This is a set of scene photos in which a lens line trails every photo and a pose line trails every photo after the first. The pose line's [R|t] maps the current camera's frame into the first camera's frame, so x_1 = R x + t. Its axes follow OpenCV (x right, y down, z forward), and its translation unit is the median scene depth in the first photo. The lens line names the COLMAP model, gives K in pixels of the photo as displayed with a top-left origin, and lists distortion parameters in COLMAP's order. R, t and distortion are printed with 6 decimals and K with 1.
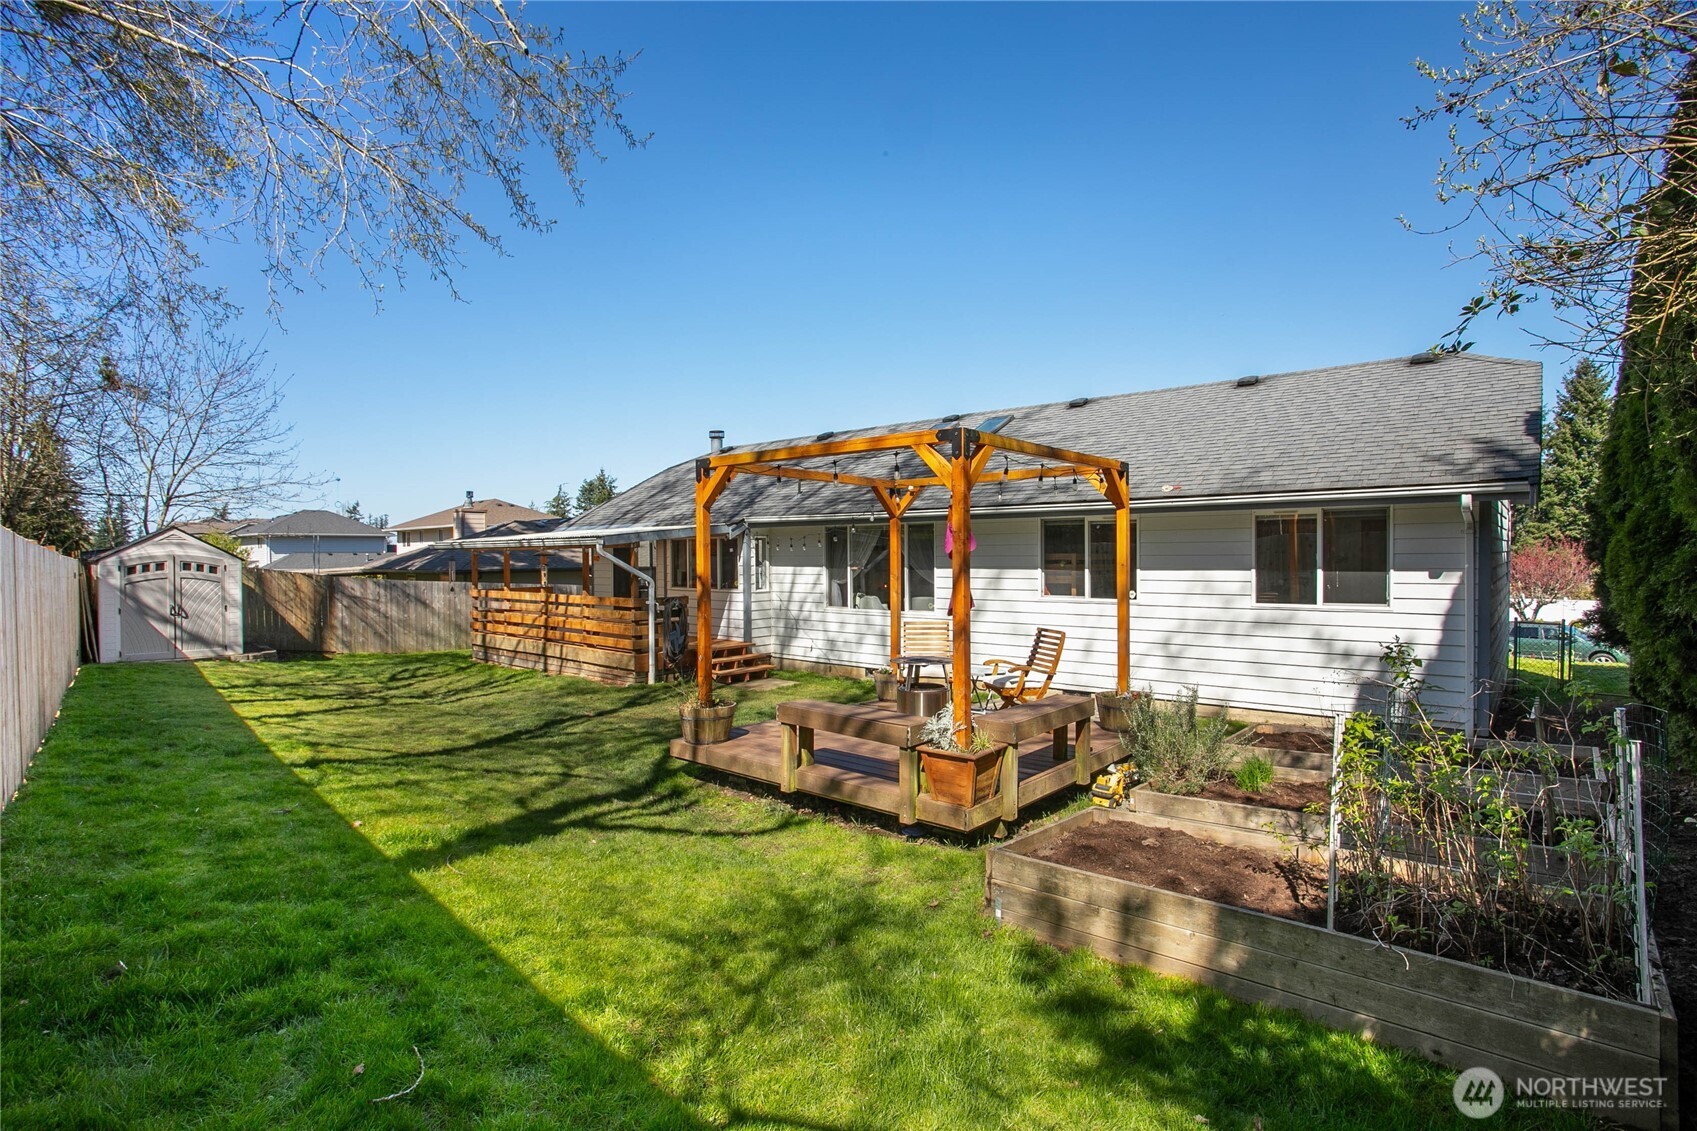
lens RADIAL K [[837.5, 0, 841.8], [0, 837.5, 571.6], [0, 0, 1]] dist [-0.069798, 0.033918]
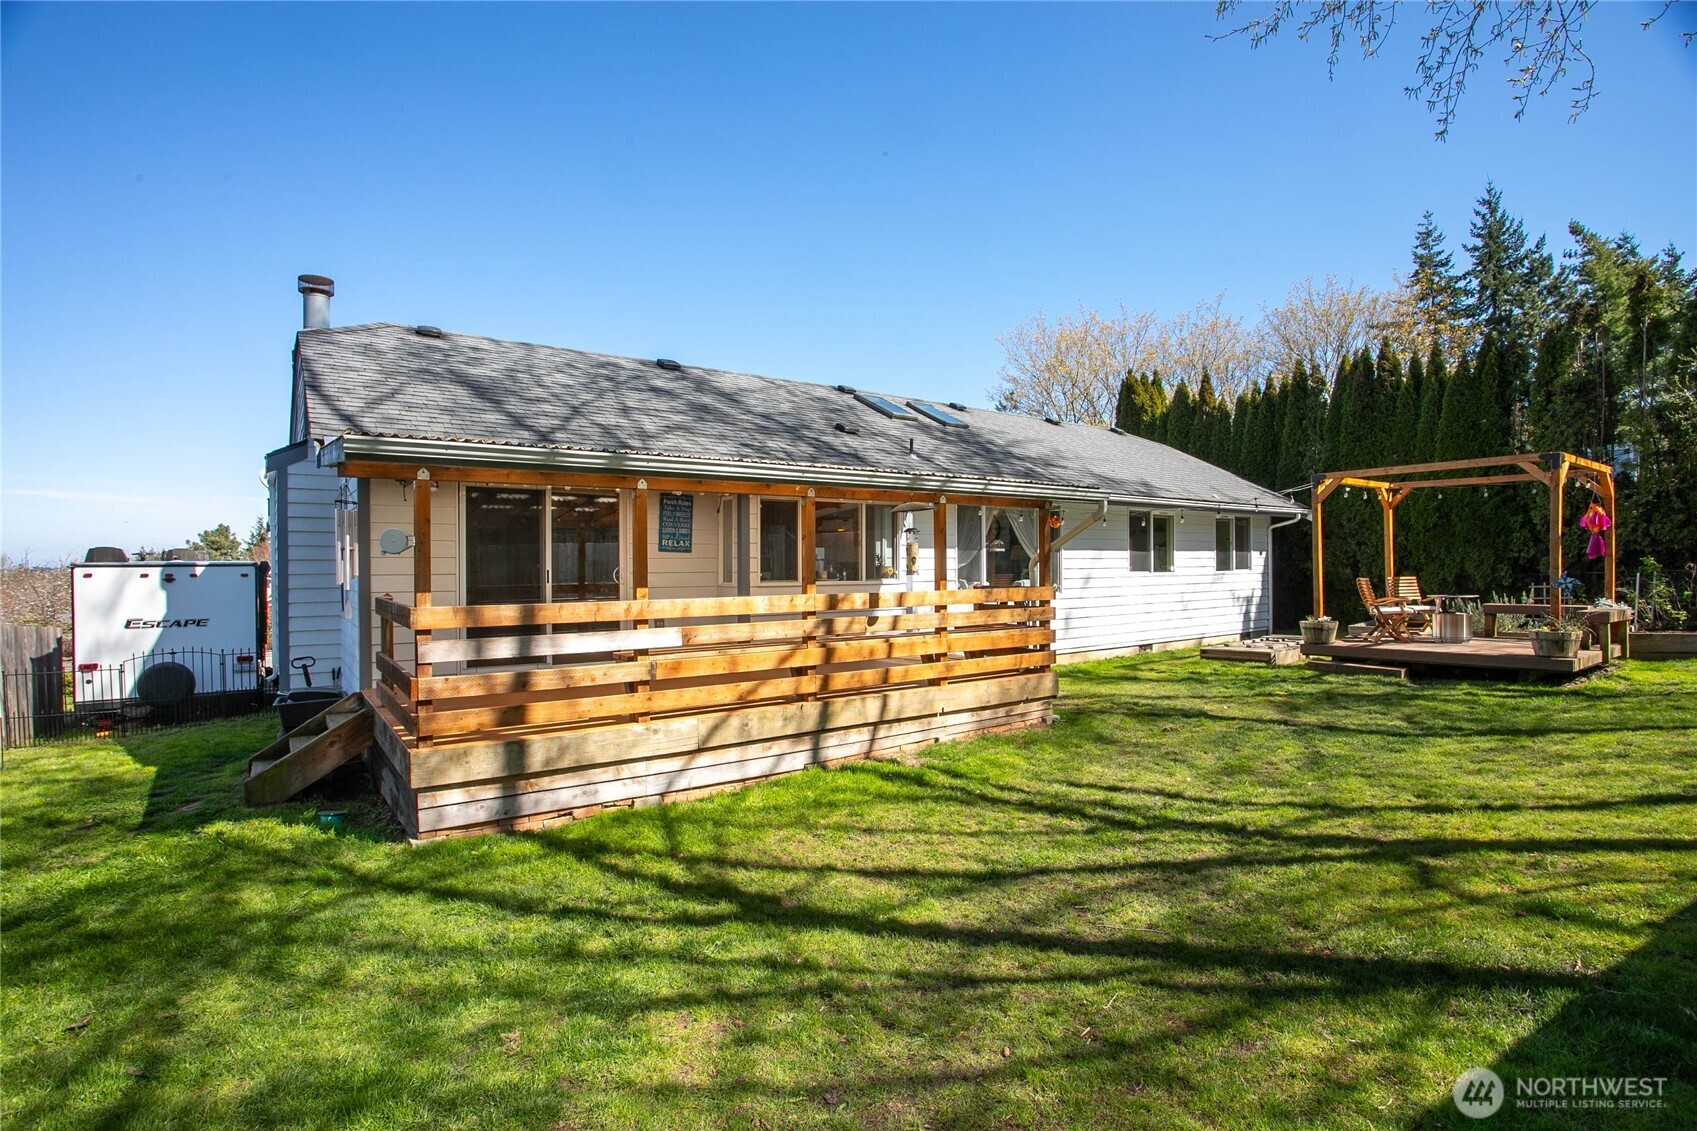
lens RADIAL K [[837.5, 0, 841.8], [0, 837.5, 571.6], [0, 0, 1]] dist [-0.069798, 0.033918]
pose [[0.193404, -0.003429, 0.981113, -0.806441], [0.023417, 0.999725, -0.001122, 0.014787], [-0.980840, 0.023192, 0.193431, 0.901492]]
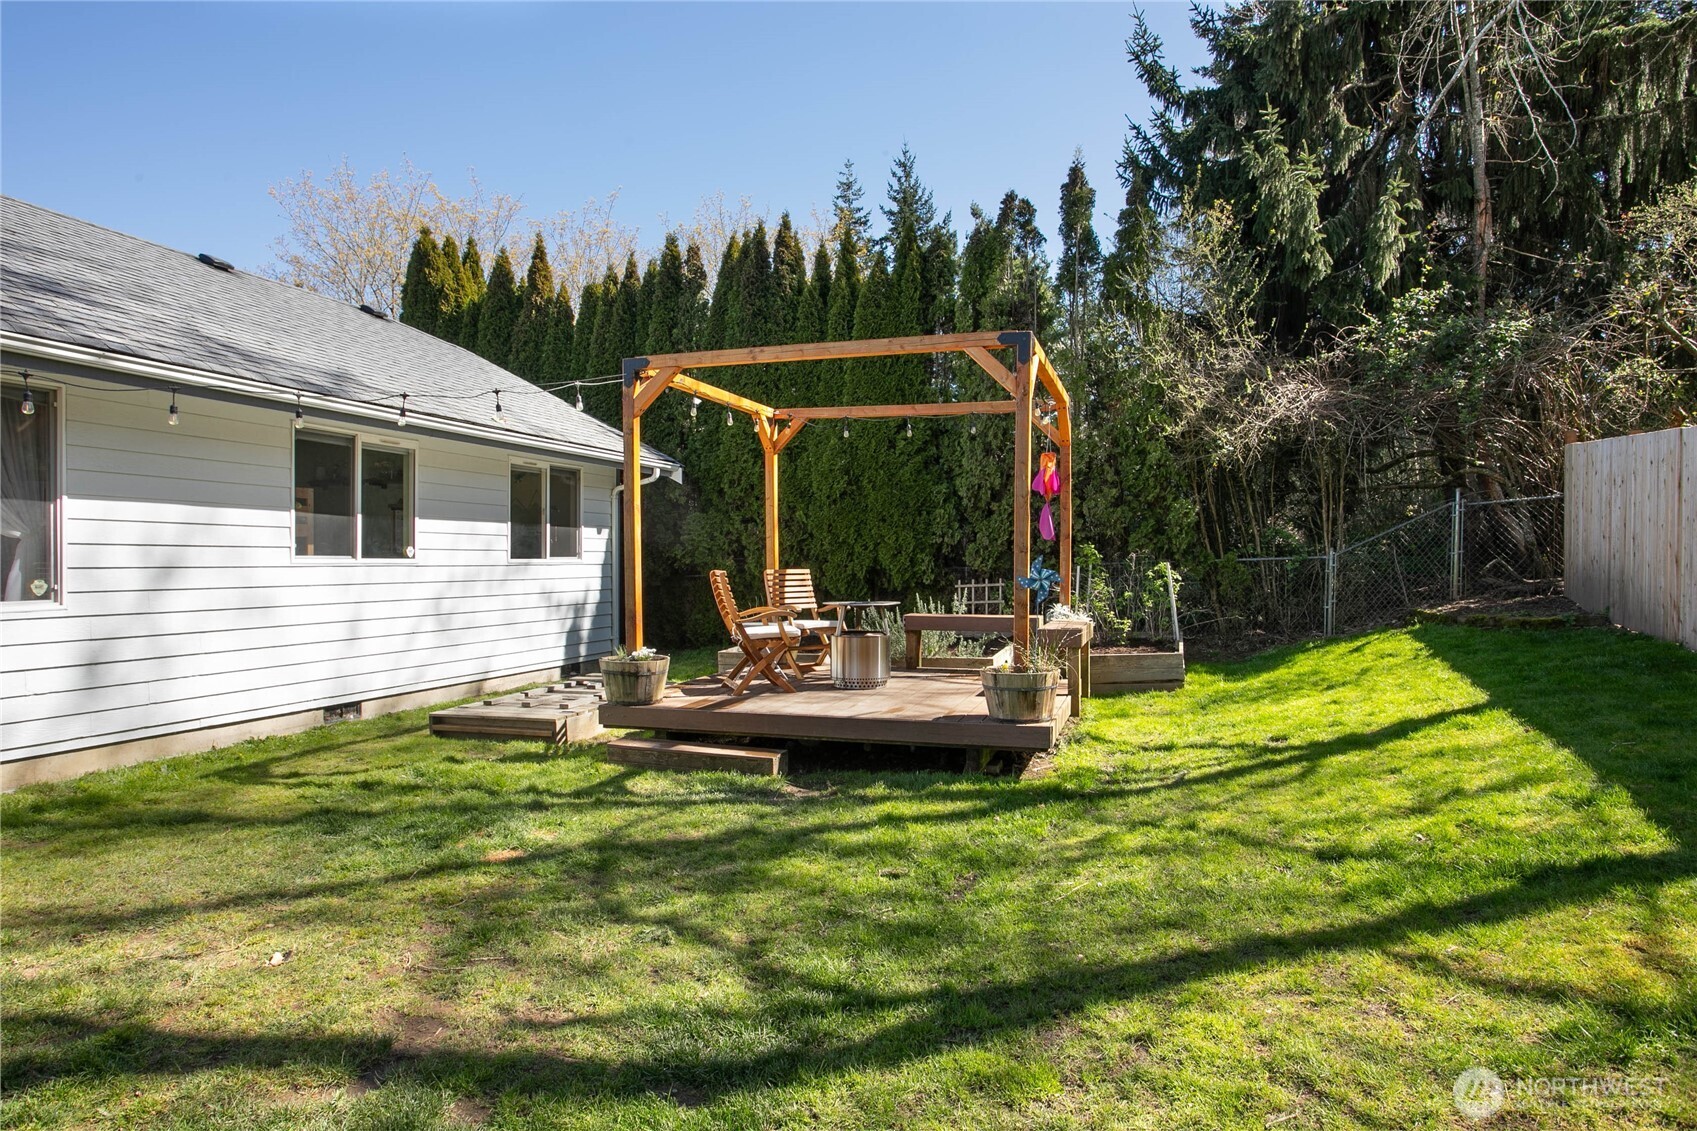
lens RADIAL K [[1006.4, 0, 822.3], [0, 1006.4, 563.6], [0, 0, 1]] dist [0.000079, 0.000018]
pose [[-0.394290, -0.000482, 0.918986, -0.427828], [0.012444, 0.999905, 0.005864, 0.026088], [-0.918902, 0.013748, -0.394246, 0.716300]]
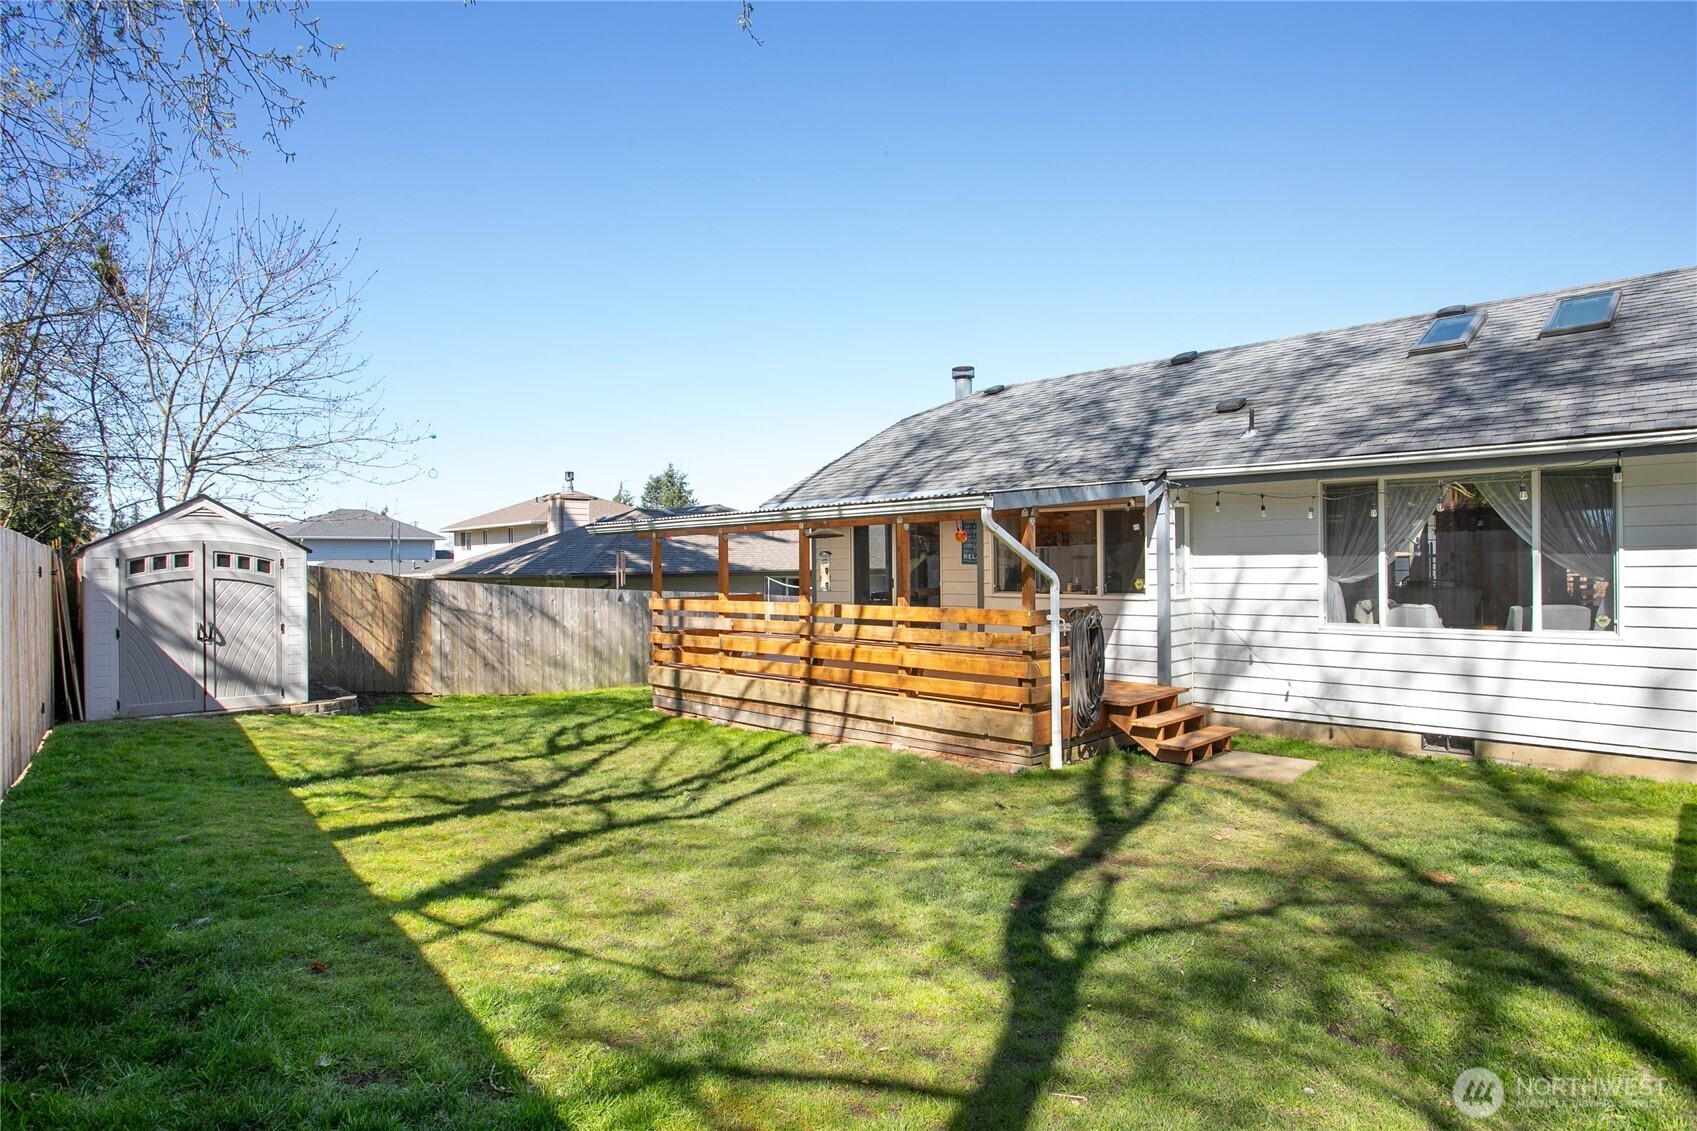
lens RADIAL K [[950.5, 0, 850.2], [0, 950.5, 573.2], [0, 0, 1]] dist [-0.086555, 0.061426]
pose [[0.997527, -0.004508, -0.070137, -0.280022], [0.003758, 0.999934, -0.010822, 0.012639], [0.070181, 0.010532, 0.997479, 0.329443]]
